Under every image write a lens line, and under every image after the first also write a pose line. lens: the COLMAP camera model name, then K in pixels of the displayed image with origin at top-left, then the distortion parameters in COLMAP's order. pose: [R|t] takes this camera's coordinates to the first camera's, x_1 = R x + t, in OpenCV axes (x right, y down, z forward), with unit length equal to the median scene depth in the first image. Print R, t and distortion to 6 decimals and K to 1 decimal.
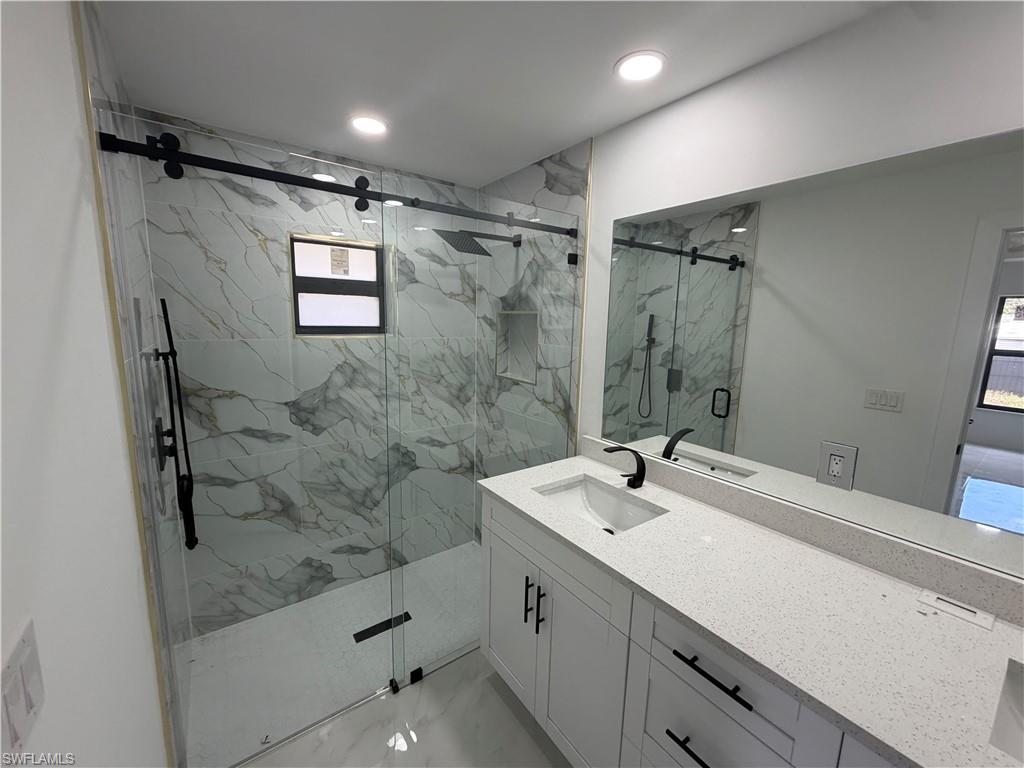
lens RADIAL K [[405.7, 0, 510.4], [0, 405.7, 380.8], [0, 0, 1]] dist [-0.000050, 0.000036]
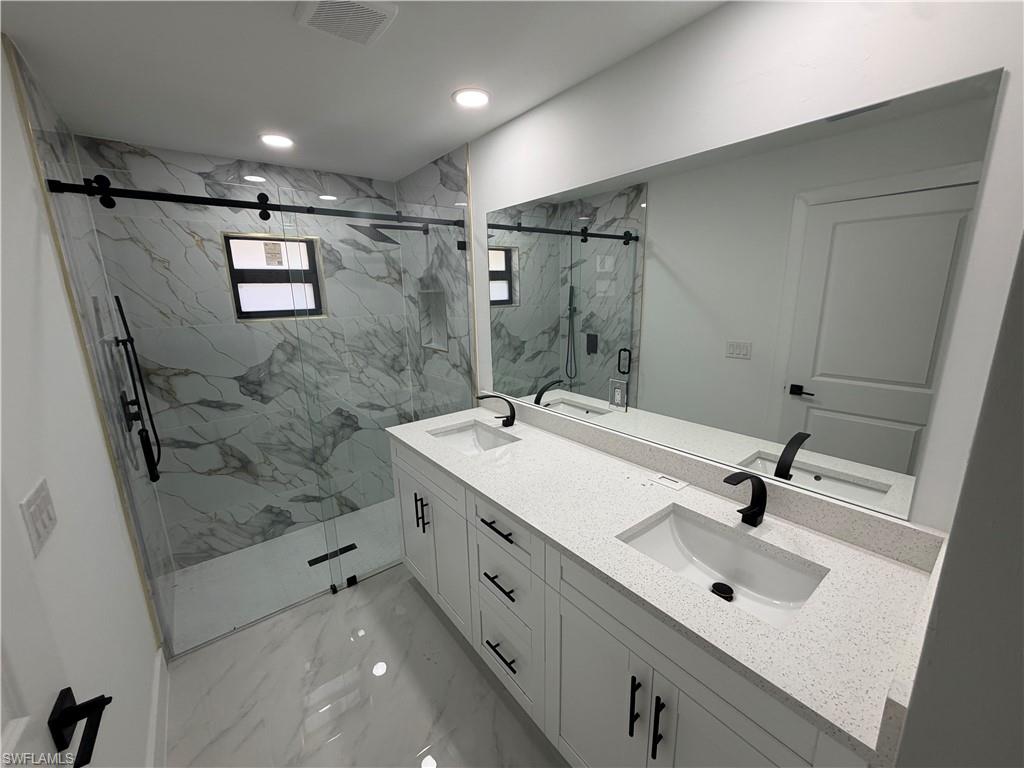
lens RADIAL K [[405.7, 0, 510.4], [0, 405.7, 380.8], [0, 0, 1]] dist [-0.000050, 0.000036]
pose [[0.998346, -0.051940, 0.024651, 0.224382], [0.050240, 0.996609, 0.065167, 0.026902], [-0.027952, -0.063821, 0.997570, -0.213106]]
